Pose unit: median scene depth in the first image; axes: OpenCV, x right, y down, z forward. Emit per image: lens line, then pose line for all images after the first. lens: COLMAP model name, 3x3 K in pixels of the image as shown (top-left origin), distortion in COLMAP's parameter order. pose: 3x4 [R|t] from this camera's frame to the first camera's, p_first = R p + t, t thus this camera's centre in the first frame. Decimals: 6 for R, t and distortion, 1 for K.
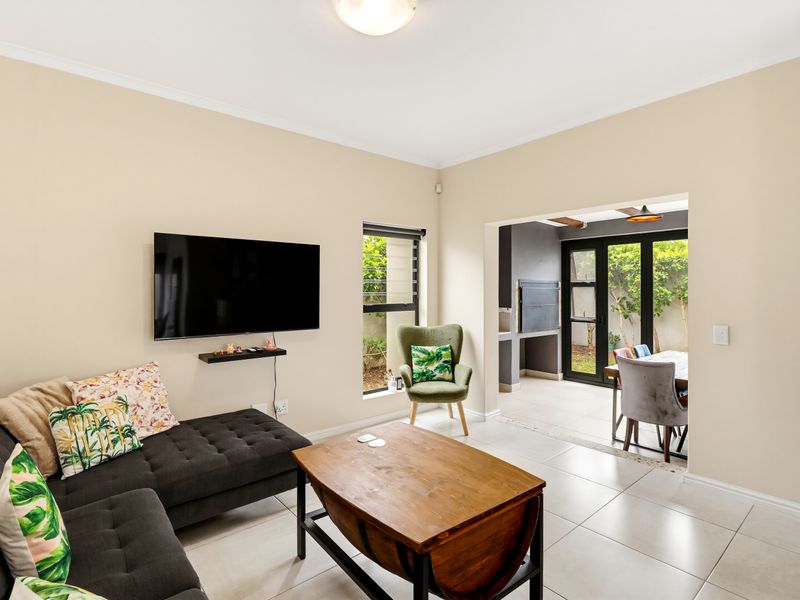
lens RADIAL K [[419.4, 0, 397.2], [0, 419.4, 291.6], [0, 0, 1]] dist [0.000103, -0.000742]
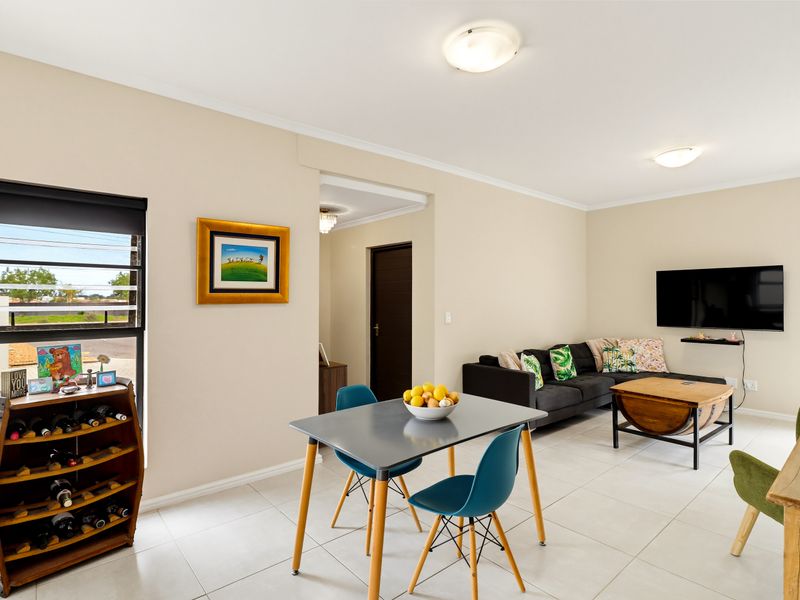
lens RADIAL K [[419.4, 0, 405.8], [0, 419.4, 299.4], [0, 0, 1]] dist [0.000103, -0.000742]
pose [[0.023083, -0.001444, -0.999733, 1.173031], [-0.004280, 0.999990, -0.001543, -0.000568], [0.999724, 0.004314, 0.023076, -0.190270]]
